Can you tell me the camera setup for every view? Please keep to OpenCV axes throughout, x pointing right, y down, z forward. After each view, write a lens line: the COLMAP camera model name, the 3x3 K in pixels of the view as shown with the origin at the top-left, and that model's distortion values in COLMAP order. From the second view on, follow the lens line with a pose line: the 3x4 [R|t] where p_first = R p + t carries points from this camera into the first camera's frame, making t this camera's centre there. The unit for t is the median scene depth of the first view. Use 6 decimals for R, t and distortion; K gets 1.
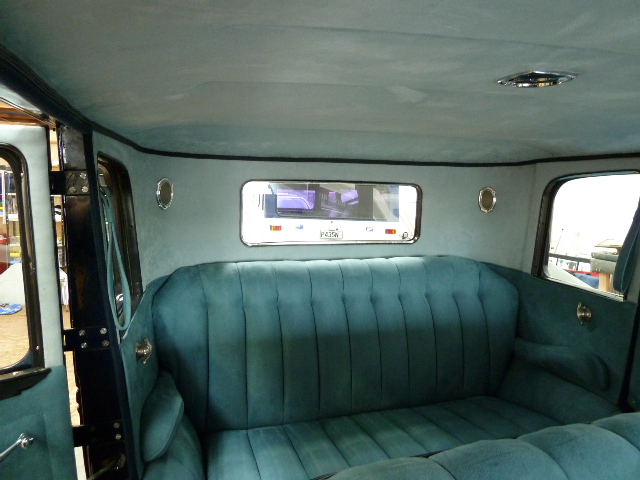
lens RADIAL K [[478.4, 0, 322.7], [0, 478.4, 234.9], [0, 0, 1]] dist [-0.029682, 0.006681]
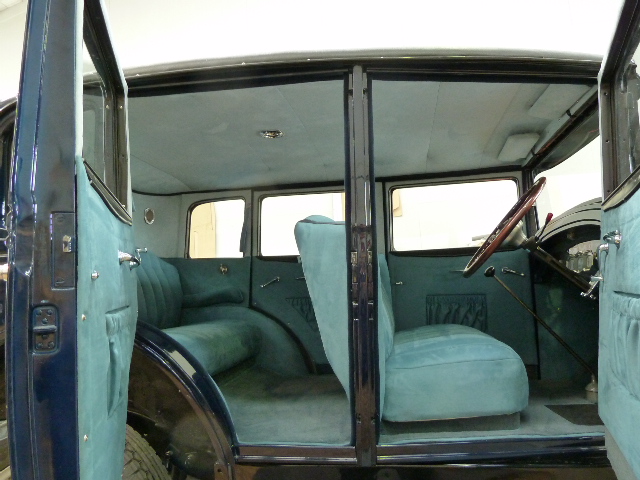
lens RADIAL K [[478.4, 0, 324.0], [0, 478.4, 236.2], [0, 0, 1]] dist [-0.029682, 0.006681]
pose [[0.438153, 0.079106, 0.895413, -0.867051], [0.138412, 0.978303, -0.154158, 0.337158], [-0.888180, 0.191481, 0.417698, -0.160296]]
